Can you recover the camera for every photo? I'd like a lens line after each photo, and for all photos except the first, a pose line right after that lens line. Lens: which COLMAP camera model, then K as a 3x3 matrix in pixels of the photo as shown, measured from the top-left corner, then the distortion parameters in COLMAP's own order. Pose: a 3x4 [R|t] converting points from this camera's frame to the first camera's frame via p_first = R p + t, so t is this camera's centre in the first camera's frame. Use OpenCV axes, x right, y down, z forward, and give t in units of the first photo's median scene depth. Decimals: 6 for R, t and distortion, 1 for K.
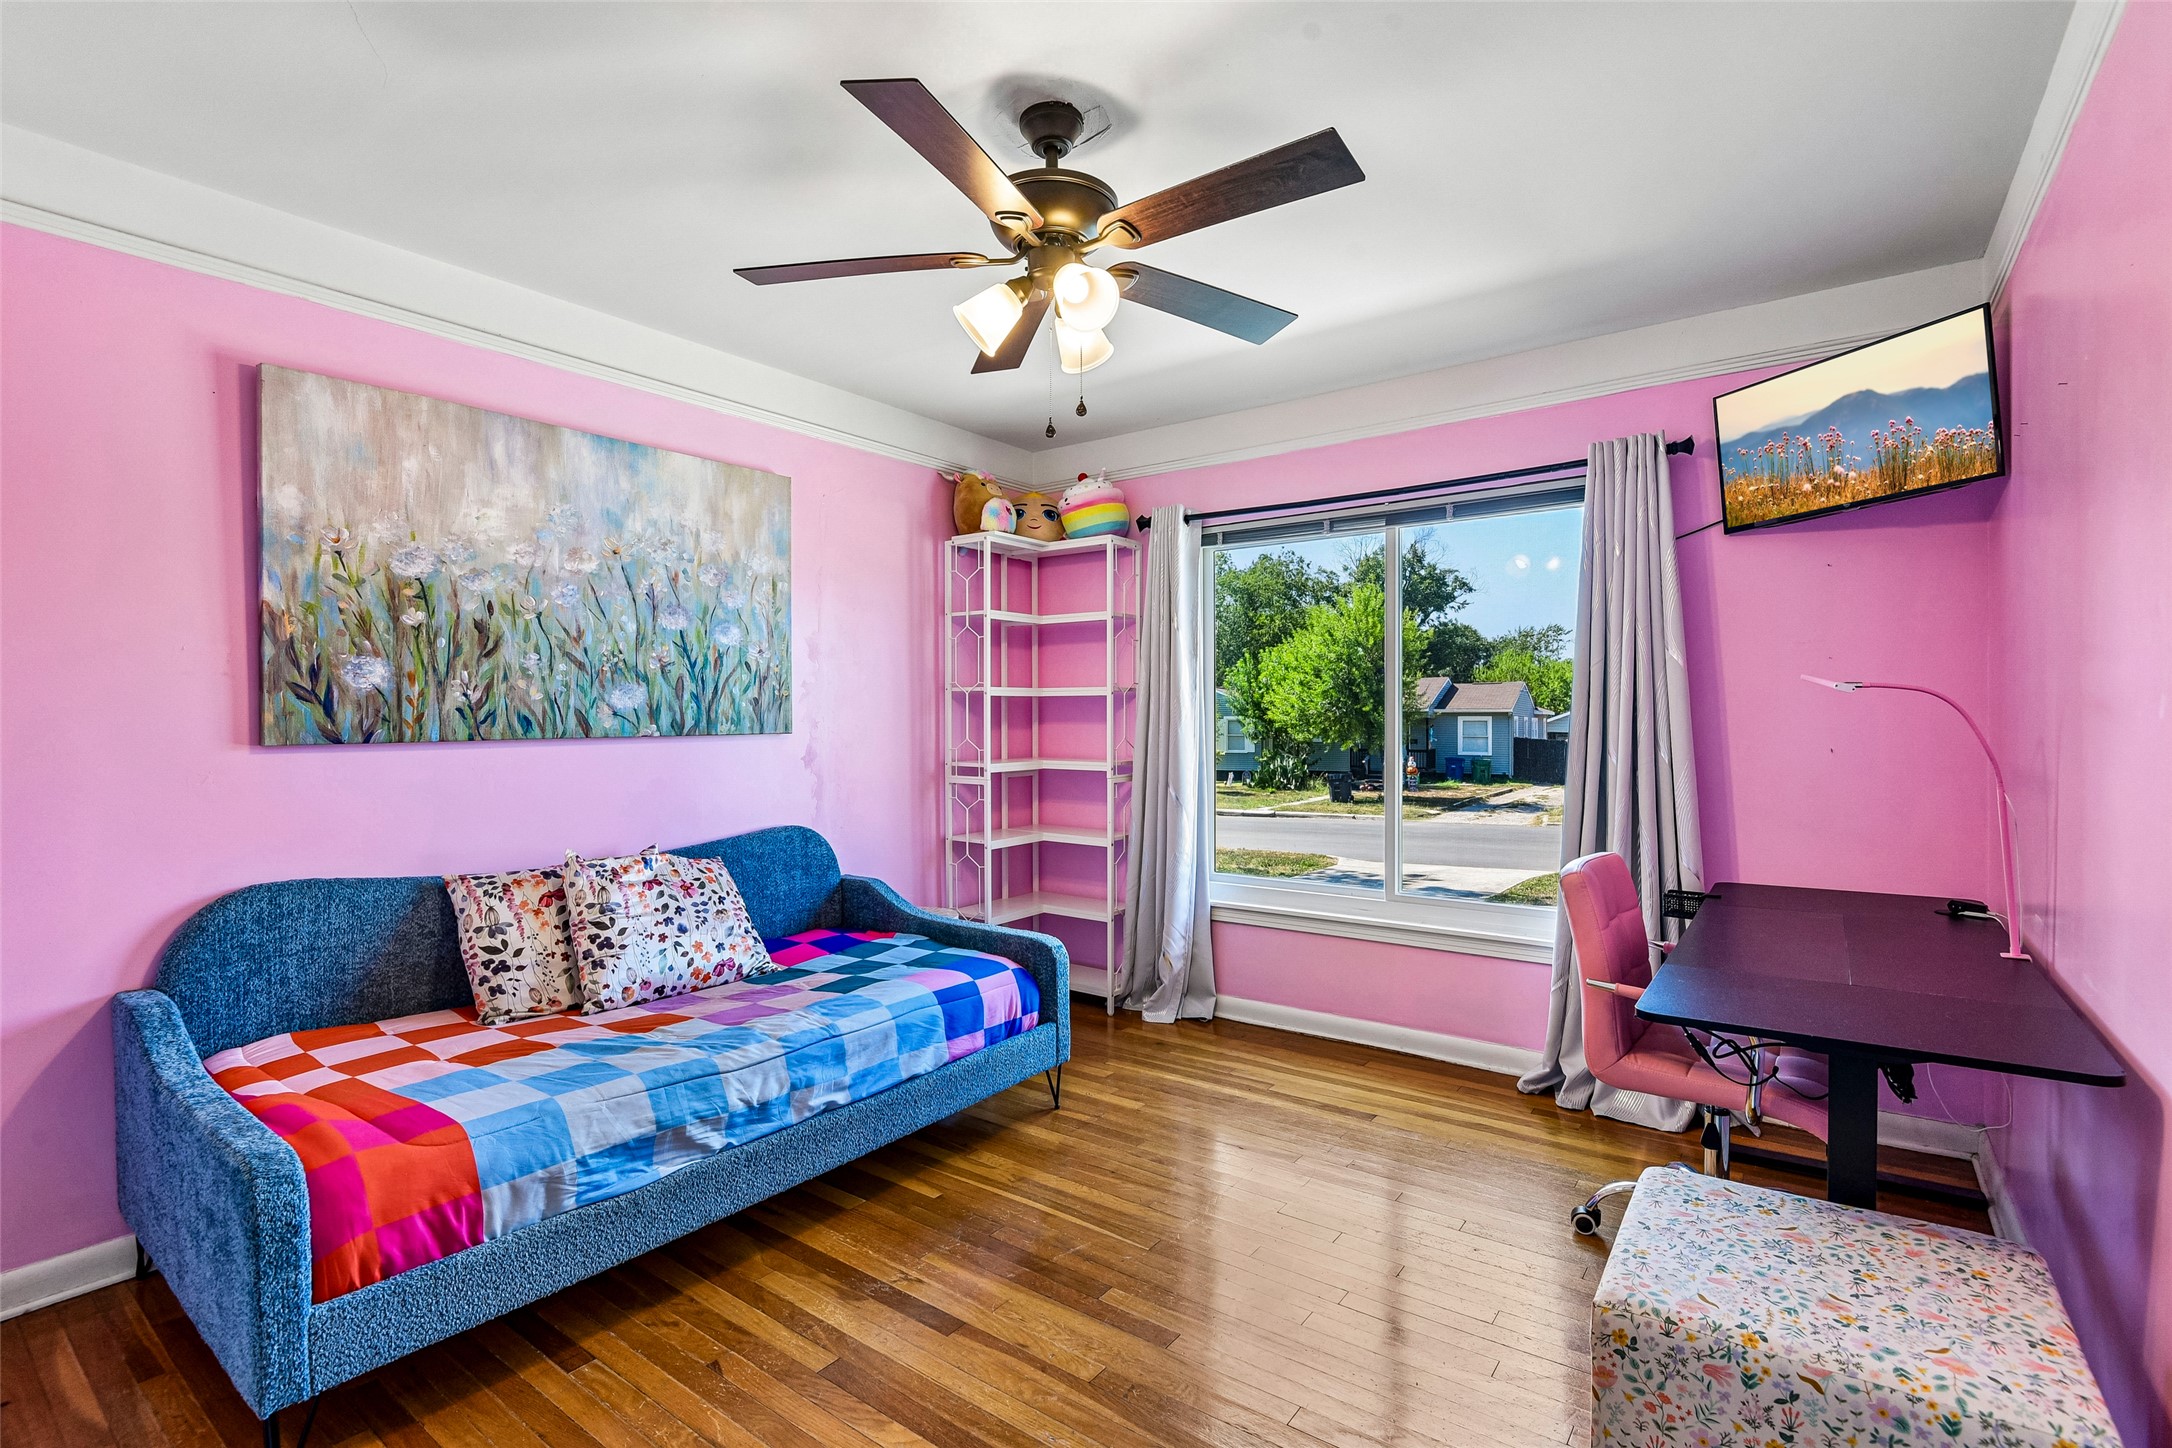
lens RADIAL K [[1006.6, 0, 1086.0], [0, 1006.6, 724.0], [0, 0, 1]] dist [-0.002242, -0.008706]
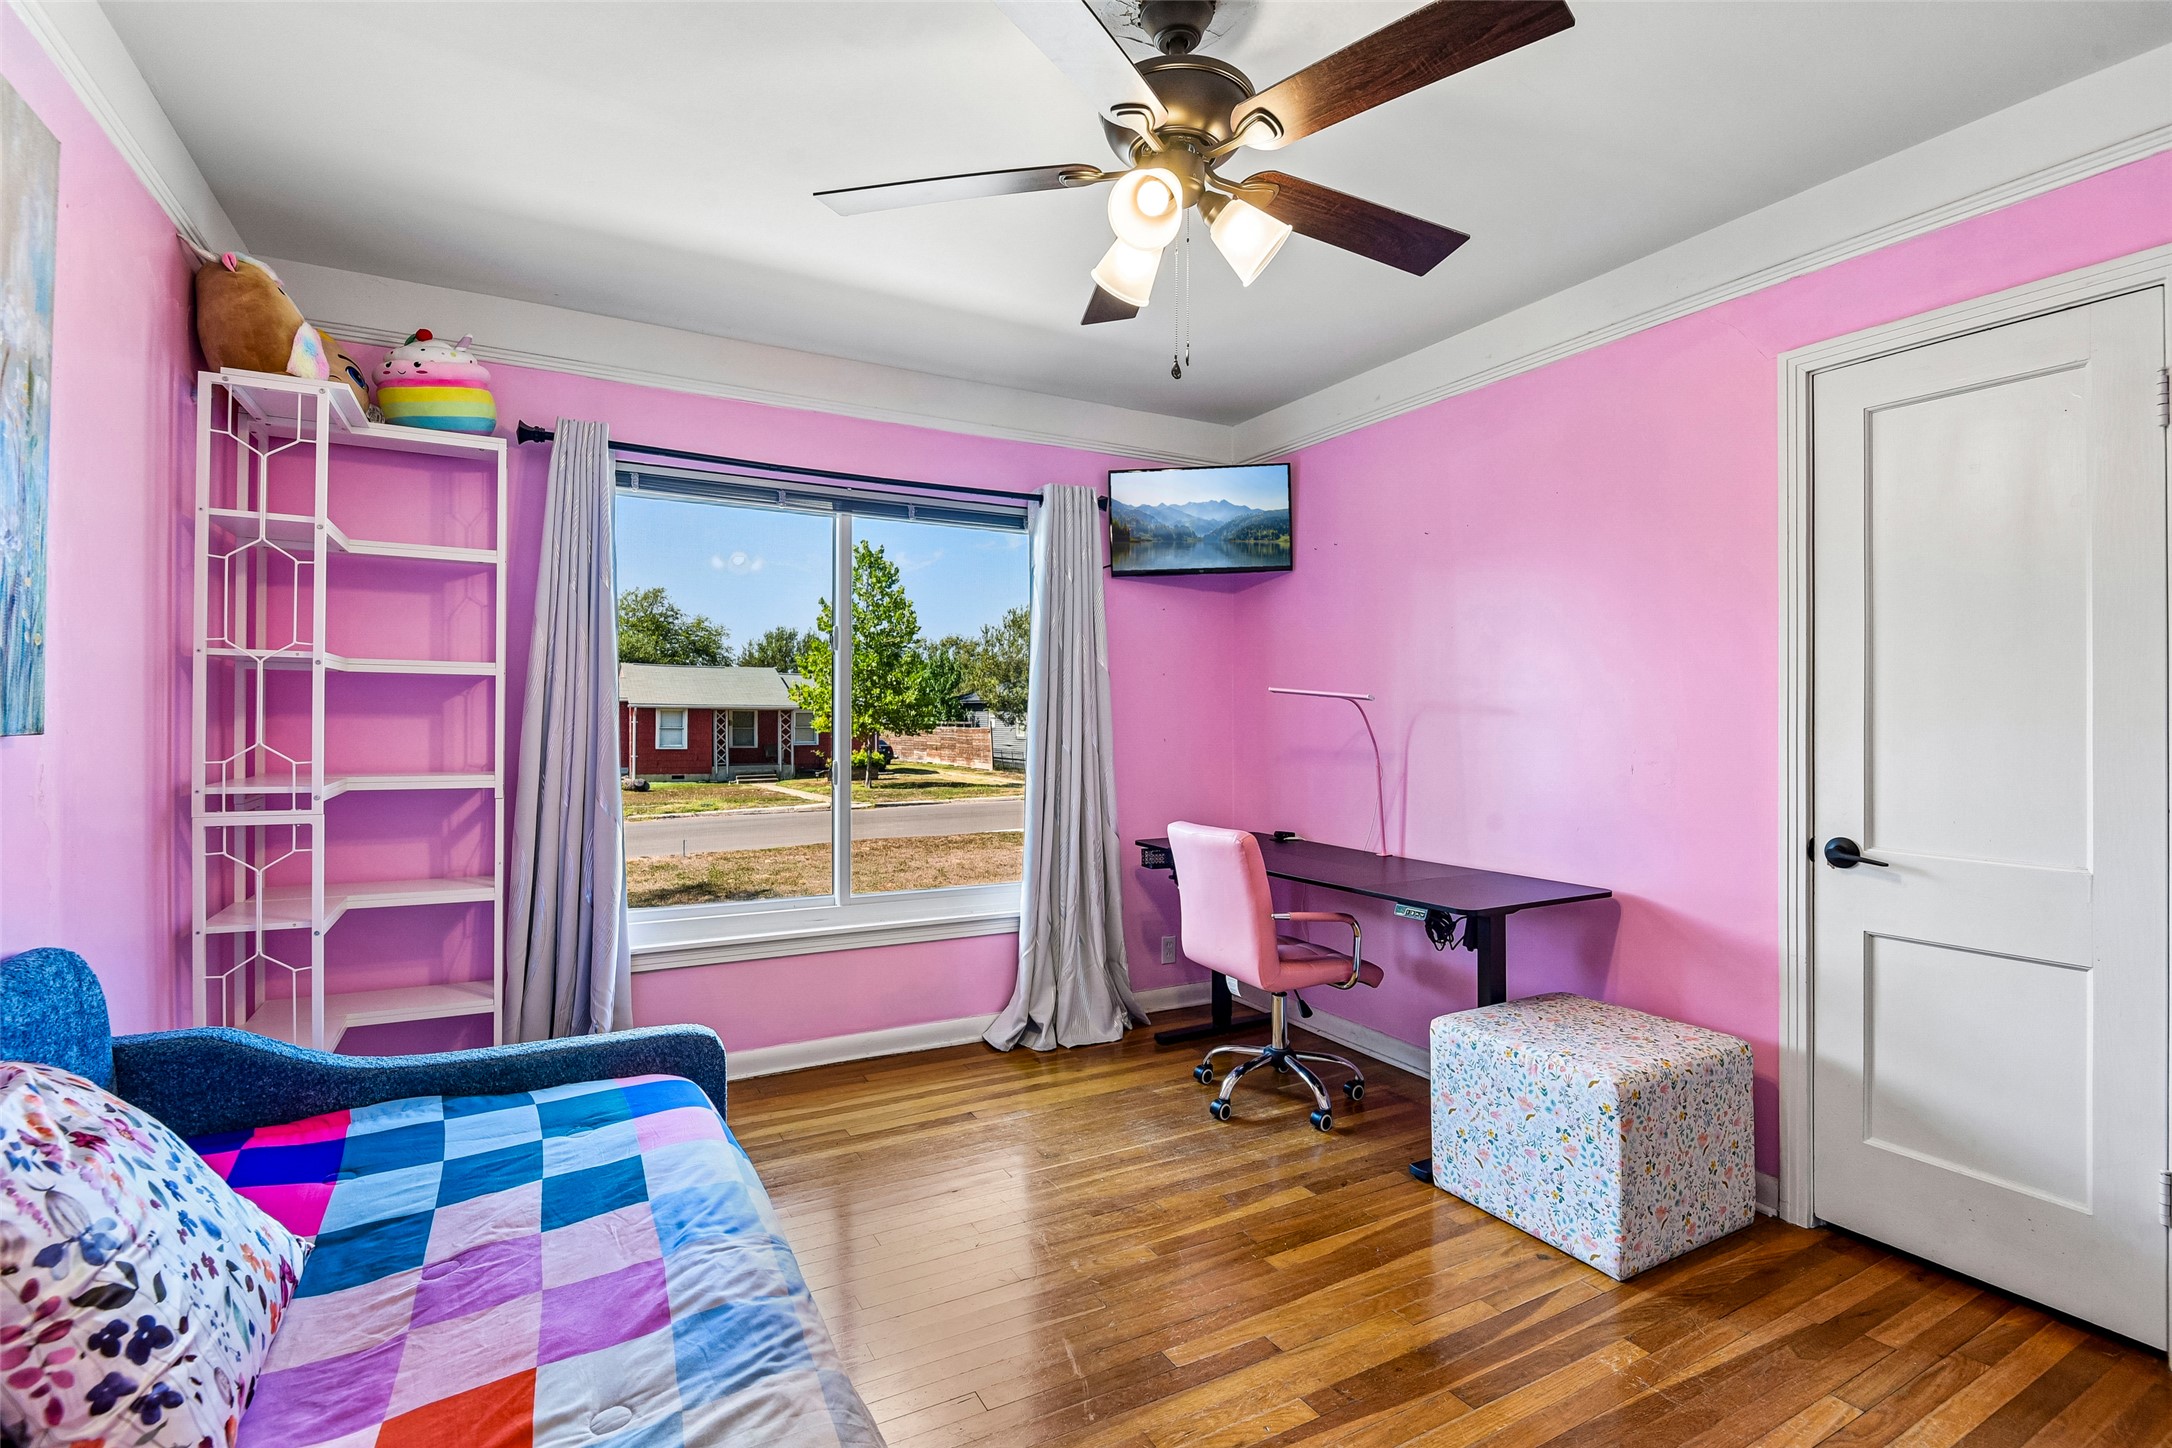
lens RADIAL K [[997.6, 0, 1084.3], [0, 997.6, 717.6], [0, 0, 1]] dist [-0.001282, -0.007775]
pose [[0.417699, 0.006797, 0.908560, -0.570499], [-0.002619, 0.999977, -0.006277, 0.004379], [-0.908582, 0.000243, 0.417707, 0.491968]]
